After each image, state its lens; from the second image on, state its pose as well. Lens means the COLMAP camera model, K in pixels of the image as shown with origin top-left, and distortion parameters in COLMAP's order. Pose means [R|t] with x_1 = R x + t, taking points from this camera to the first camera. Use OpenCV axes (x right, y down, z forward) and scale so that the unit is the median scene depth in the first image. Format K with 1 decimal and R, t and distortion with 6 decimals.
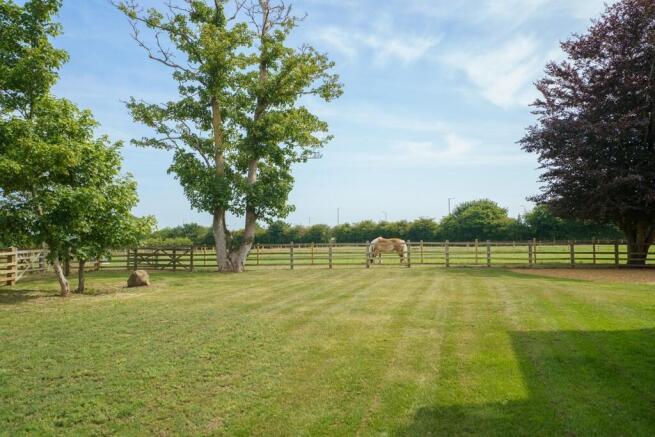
lens RADIAL K [[506.0, 0, 326.5], [0, 506.0, 219.5], [0, 0, 1]] dist [0.011022, 0.005277]
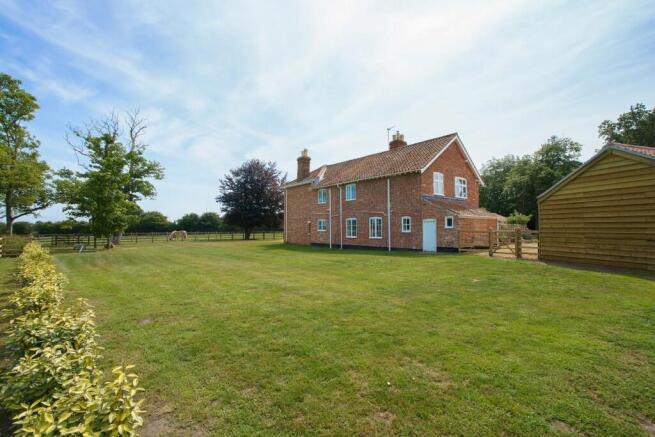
lens RADIAL K [[302.0, 0, 328.8], [0, 302.0, 220.5], [0, 0, 1]] dist [-0.003414, 0.000190]
pose [[0.603251, 0.032745, 0.796879, -0.641486], [-0.031094, 0.999363, -0.017527, -0.017138], [-0.796945, -0.014205, 0.603885, -0.623372]]
